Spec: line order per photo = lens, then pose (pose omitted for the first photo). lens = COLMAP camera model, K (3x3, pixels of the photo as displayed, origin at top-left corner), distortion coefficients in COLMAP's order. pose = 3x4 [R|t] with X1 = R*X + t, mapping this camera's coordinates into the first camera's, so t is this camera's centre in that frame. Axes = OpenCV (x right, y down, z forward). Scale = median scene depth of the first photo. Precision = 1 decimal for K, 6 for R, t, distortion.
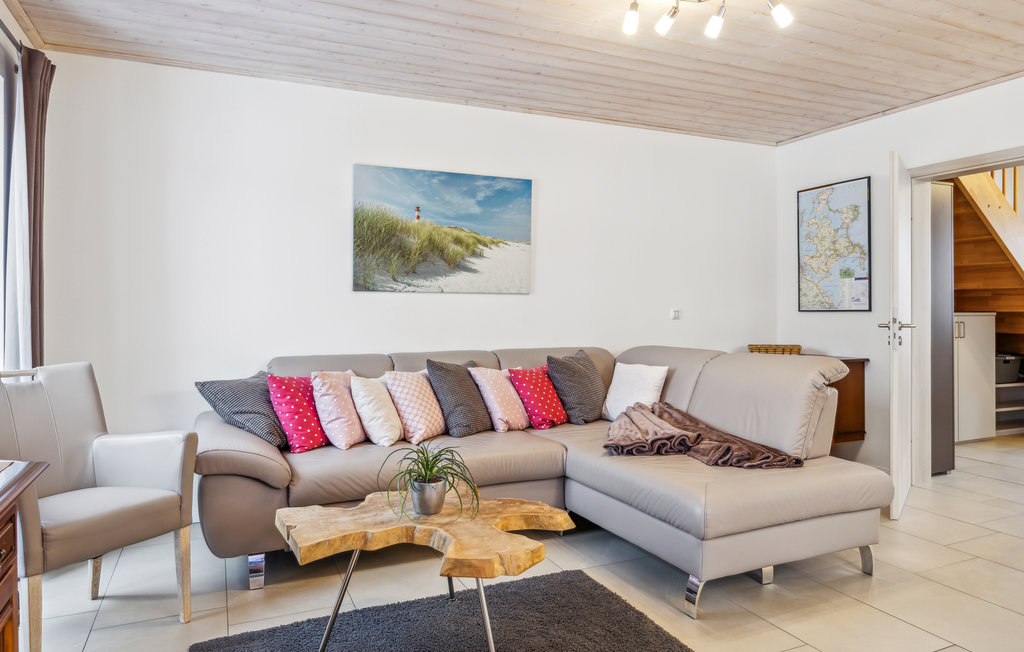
lens RADIAL K [[671.3, 0, 513.4], [0, 671.3, 321.7], [0, 0, 1]] dist [-0.002382, 0.001492]
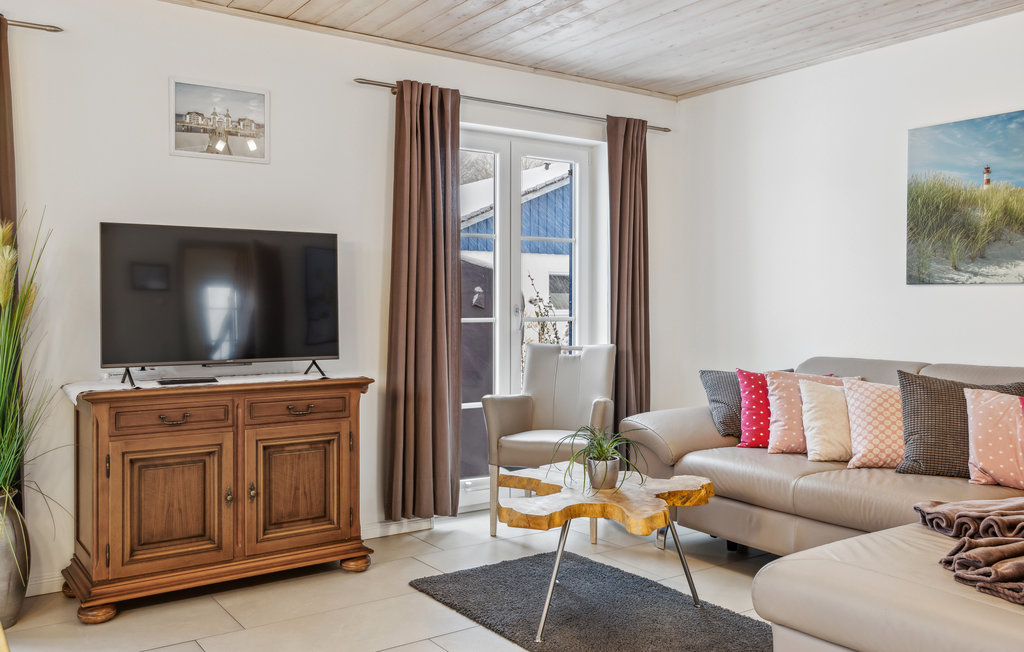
lens RADIAL K [[870.0, 0, 512.1], [0, 870.0, 320.5], [0, 0, 1]] dist [-0.008632, -0.003881]
pose [[0.178098, 0.018668, -0.983836, 0.709372], [-0.023803, 0.999609, 0.014658, -0.005591], [0.983725, 0.020808, 0.178473, 0.330202]]
